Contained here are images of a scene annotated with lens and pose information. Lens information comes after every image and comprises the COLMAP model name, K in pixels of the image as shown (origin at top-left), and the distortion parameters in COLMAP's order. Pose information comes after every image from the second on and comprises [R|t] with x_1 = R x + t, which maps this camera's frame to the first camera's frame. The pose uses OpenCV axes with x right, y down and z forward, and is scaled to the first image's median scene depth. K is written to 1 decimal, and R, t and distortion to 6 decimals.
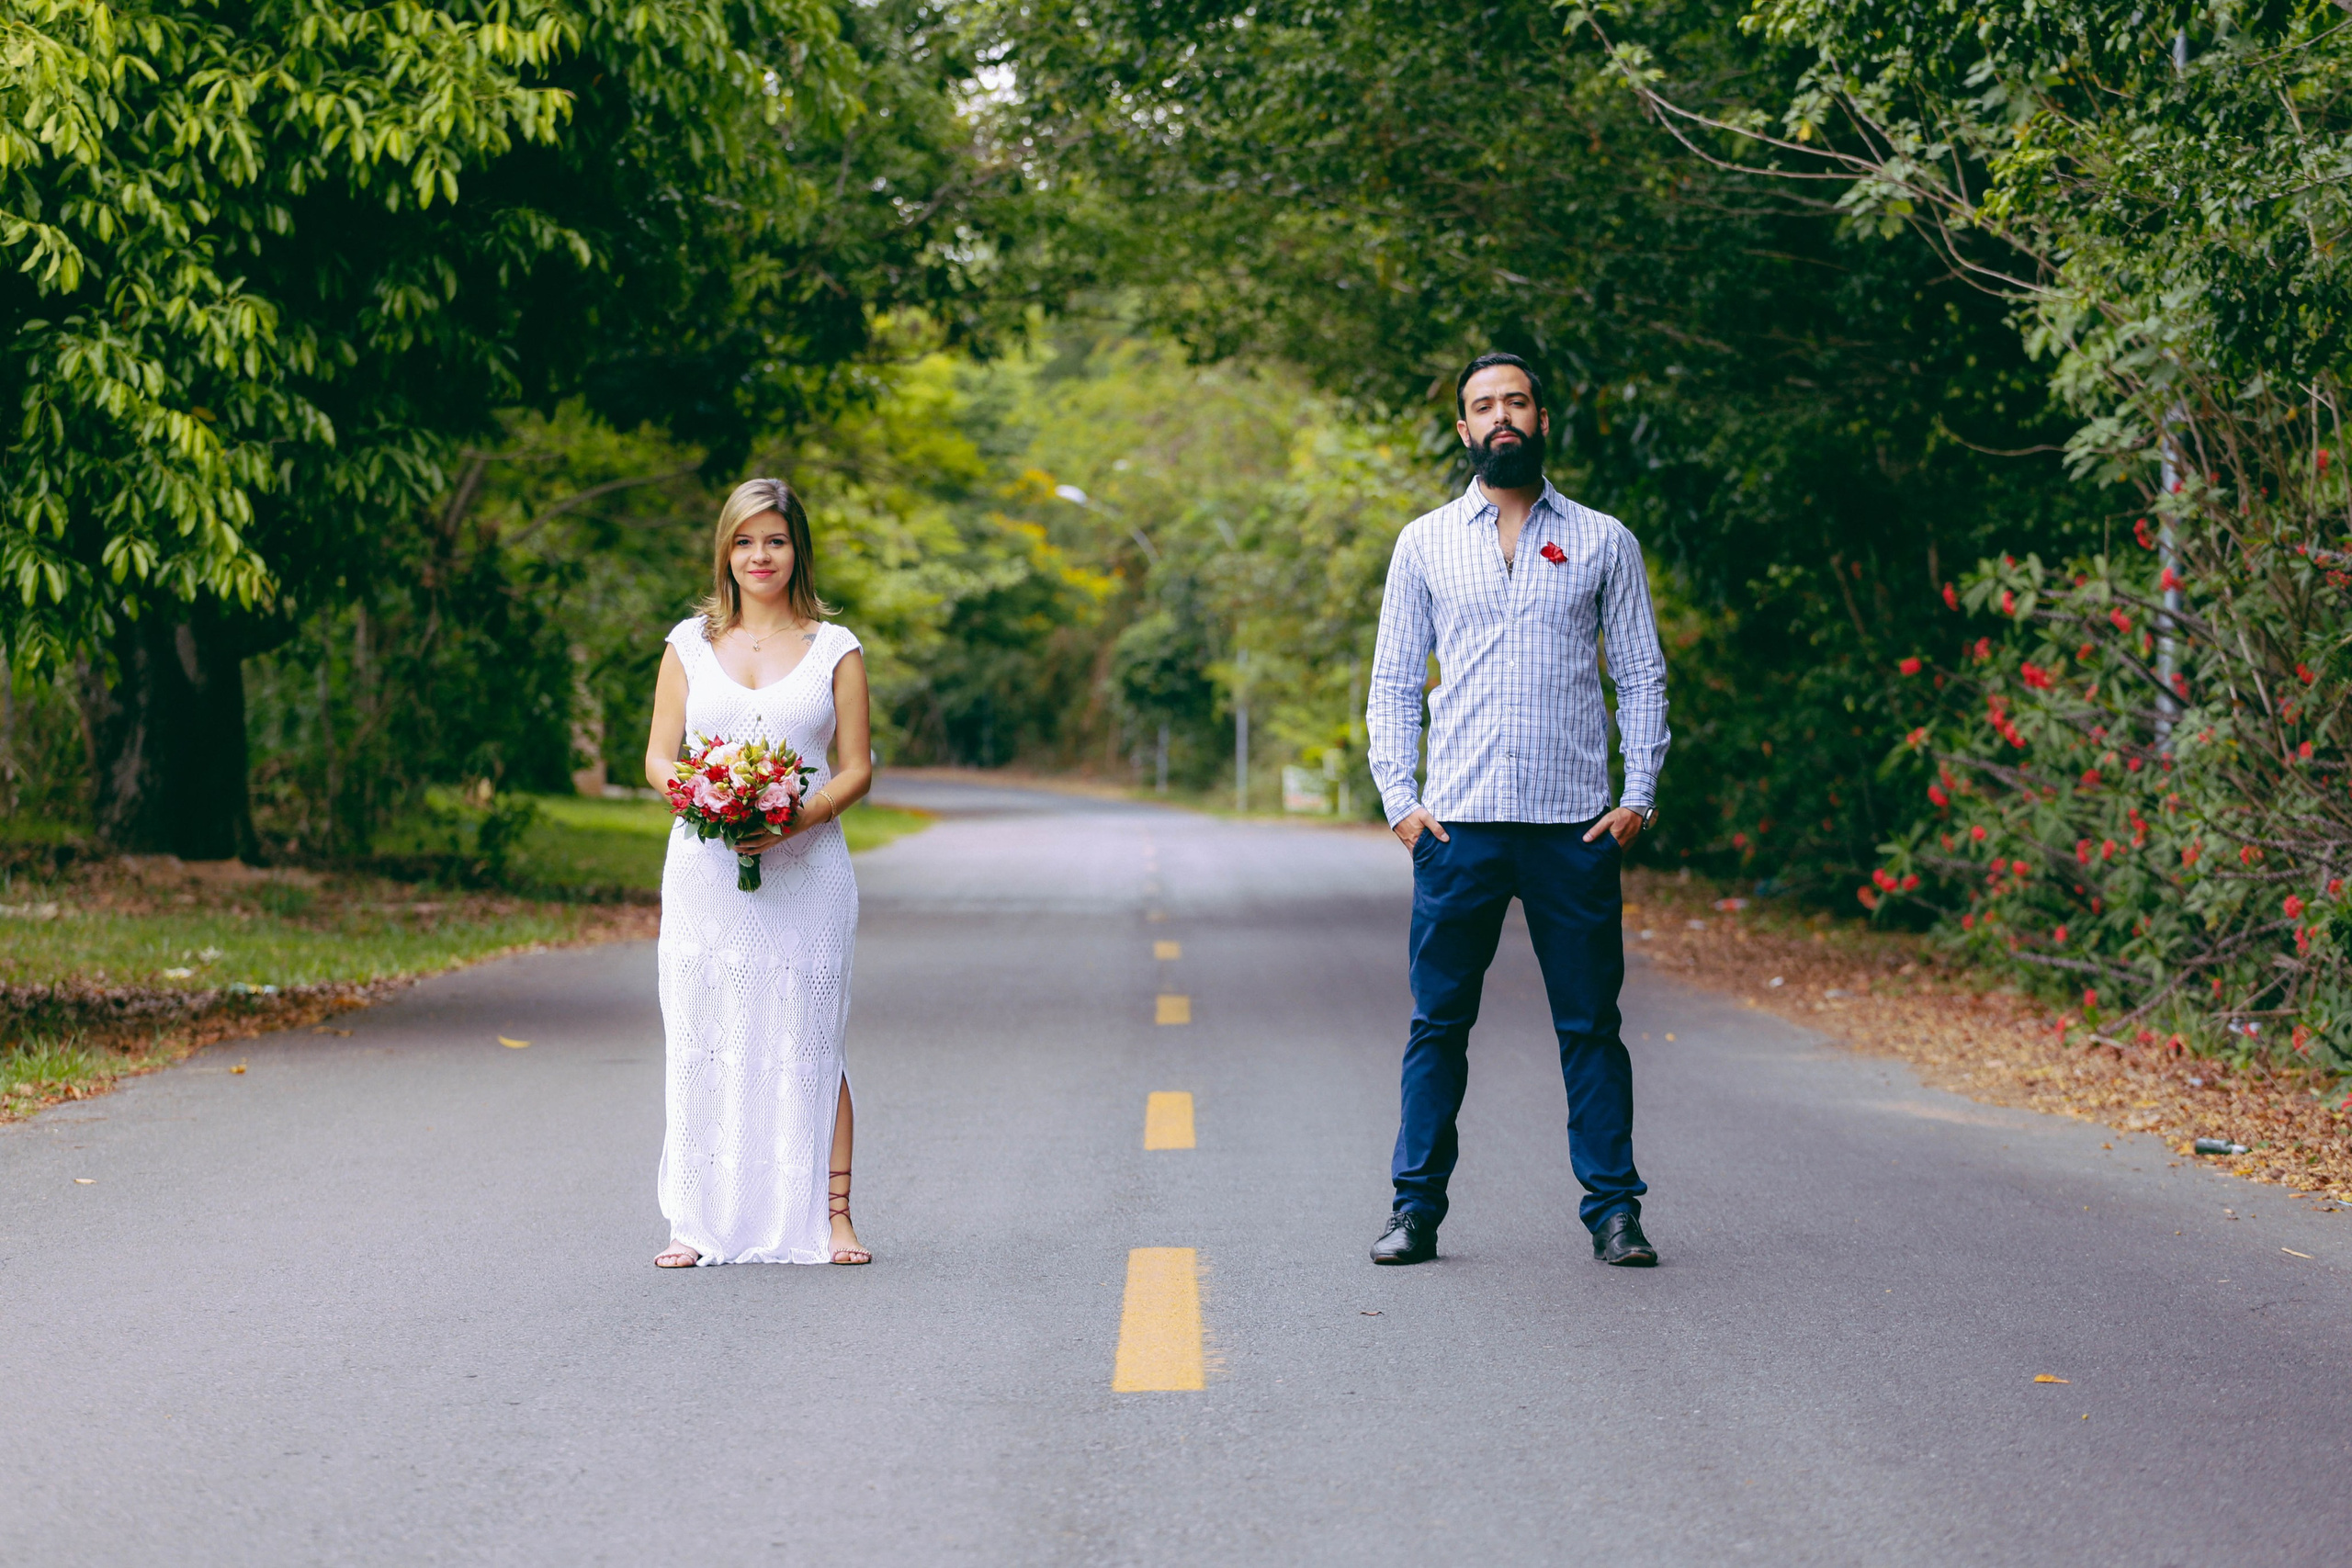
lens RADIAL K [[7370.6, 0, 1178.6], [0, 7370.6, 746.7], [0, 0, 1]] dist [0.121001, 1.683331]
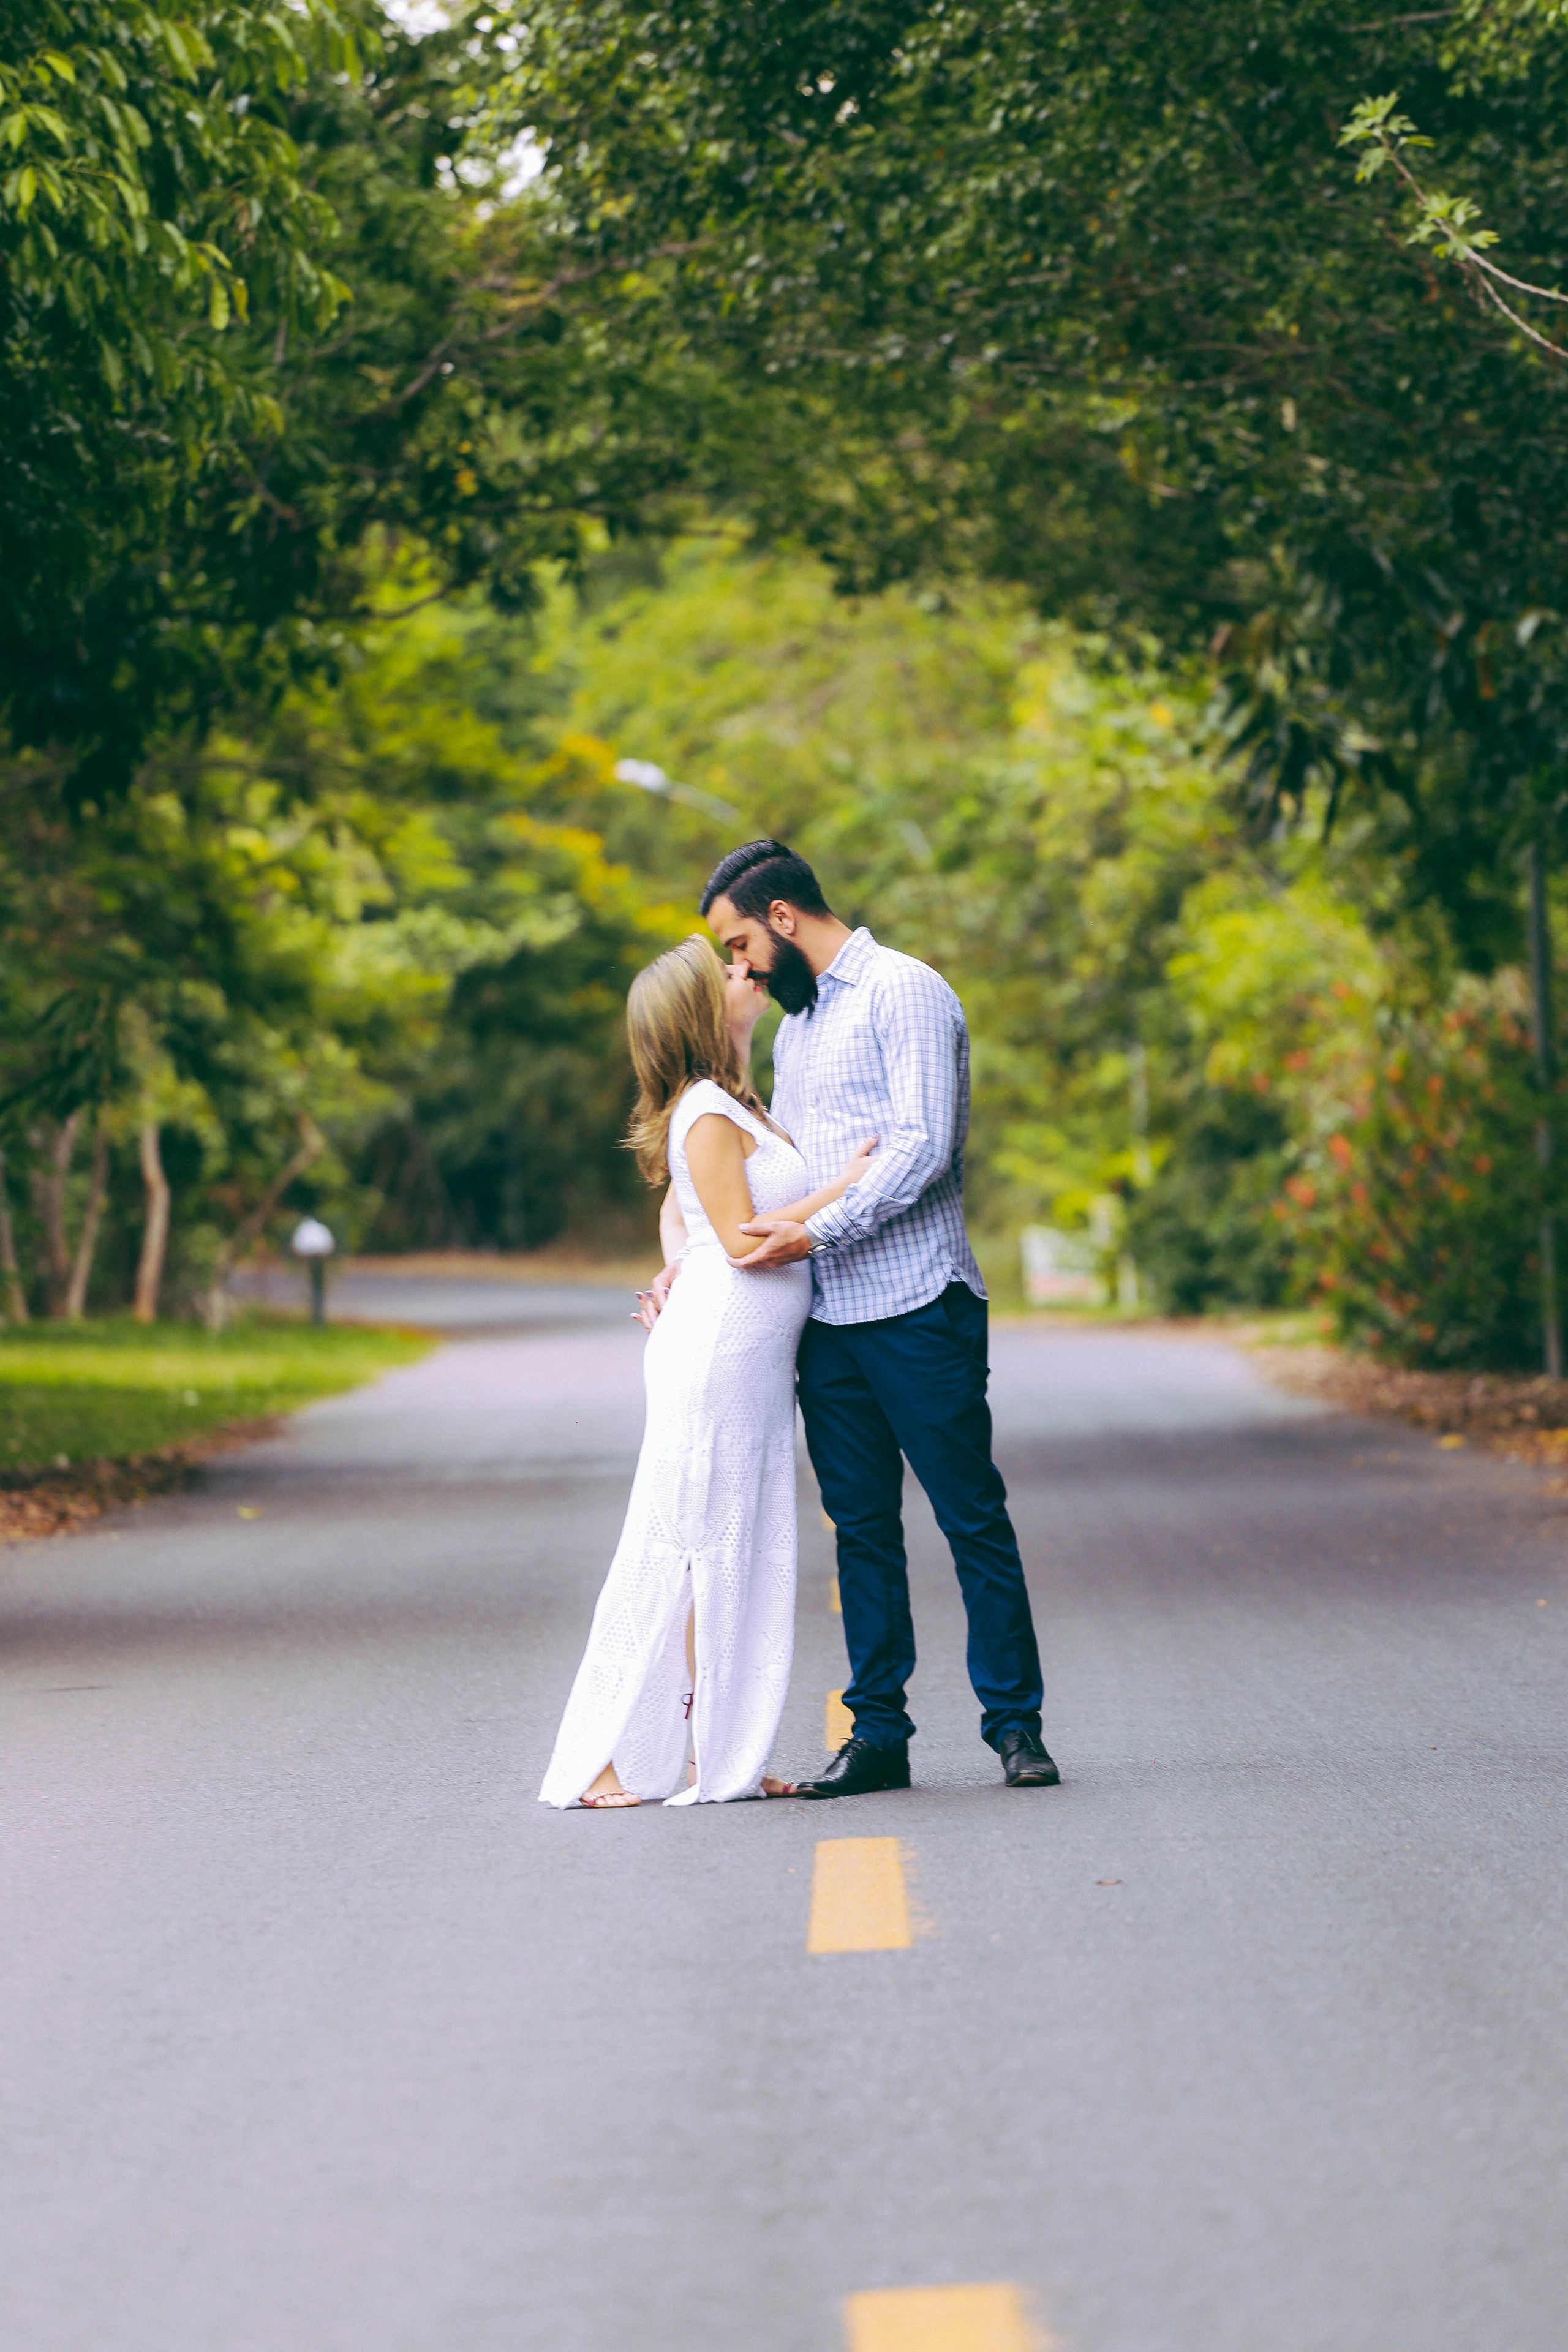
lens RADIAL K [[13088.0, 0, 879.9], [0, 13088.0, 1280.1], [0, 0, 1]] dist [2.447543, -4.155787]
pose [[0.999172, -0.040613, 0.002596, -0.000432], [0.040596, 0.999155, 0.006361, -0.000799], [-0.002852, -0.006250, 0.999976, -0.131444]]
